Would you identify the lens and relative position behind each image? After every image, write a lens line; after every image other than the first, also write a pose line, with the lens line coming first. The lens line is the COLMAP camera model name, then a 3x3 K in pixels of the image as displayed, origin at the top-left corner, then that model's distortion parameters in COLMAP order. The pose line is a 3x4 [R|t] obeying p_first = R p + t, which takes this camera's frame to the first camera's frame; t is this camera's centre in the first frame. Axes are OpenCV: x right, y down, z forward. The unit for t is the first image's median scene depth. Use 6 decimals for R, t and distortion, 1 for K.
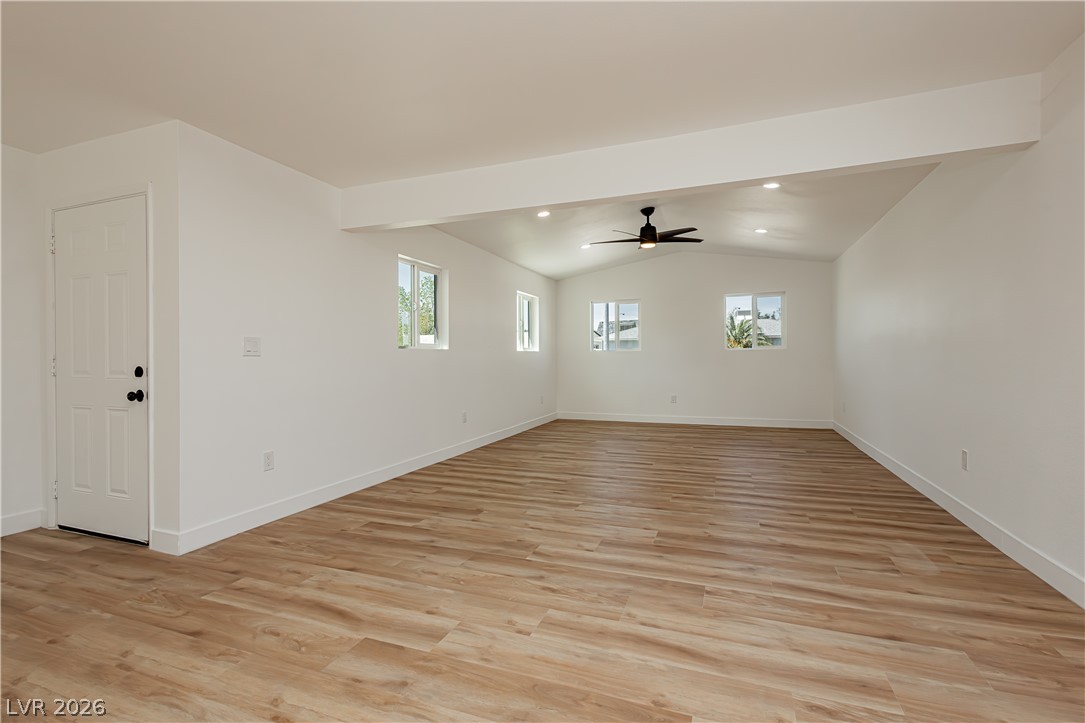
lens RADIAL K [[508.4, 0, 544.8], [0, 508.4, 360.7], [0, 0, 1]] dist [0.025917, -0.000322]
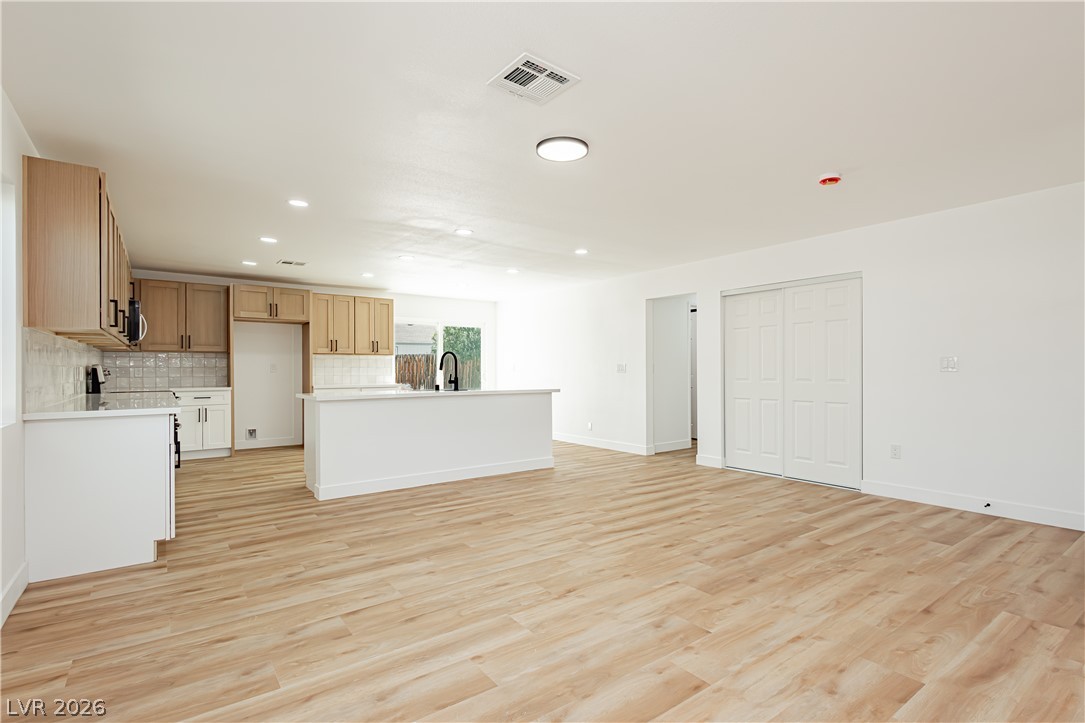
lens RADIAL K [[508.4, 0, 544.6], [0, 508.4, 367.0], [0, 0, 1]] dist [0.025917, -0.000322]
pose [[-0.552158, 0.002299, -0.833736, 0.809441], [0.008514, 0.999960, -0.002882, -0.035125], [0.833696, -0.008689, -0.552156, 0.952646]]
